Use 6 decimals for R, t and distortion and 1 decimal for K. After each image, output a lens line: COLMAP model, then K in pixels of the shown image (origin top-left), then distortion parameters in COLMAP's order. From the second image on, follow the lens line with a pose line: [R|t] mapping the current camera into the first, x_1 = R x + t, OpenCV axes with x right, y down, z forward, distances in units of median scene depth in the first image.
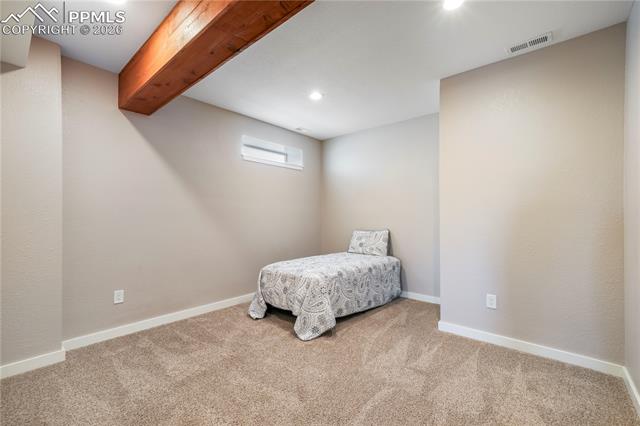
lens RADIAL K [[275.9, 0, 318.6], [0, 275.9, 216.5], [0, 0, 1]] dist [0.009443, -0.000258]
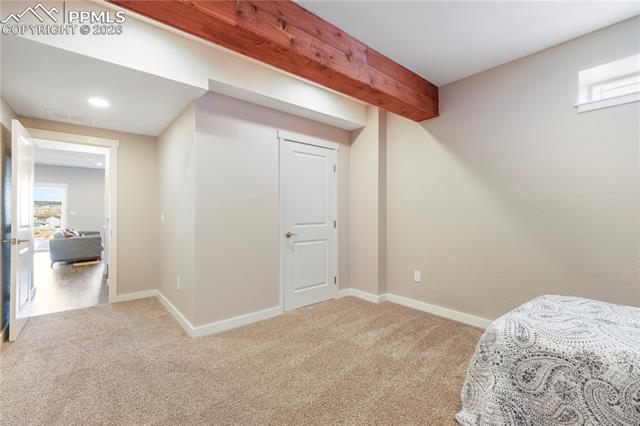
lens RADIAL K [[275.9, 0, 318.2], [0, 275.9, 209.4], [0, 0, 1]] dist [0.009443, -0.000258]
pose [[-0.142955, -0.008322, -0.989694, 0.524946], [-0.002691, 0.999964, -0.008020, 0.006838], [0.989726, 0.001517, -0.142972, 0.713216]]
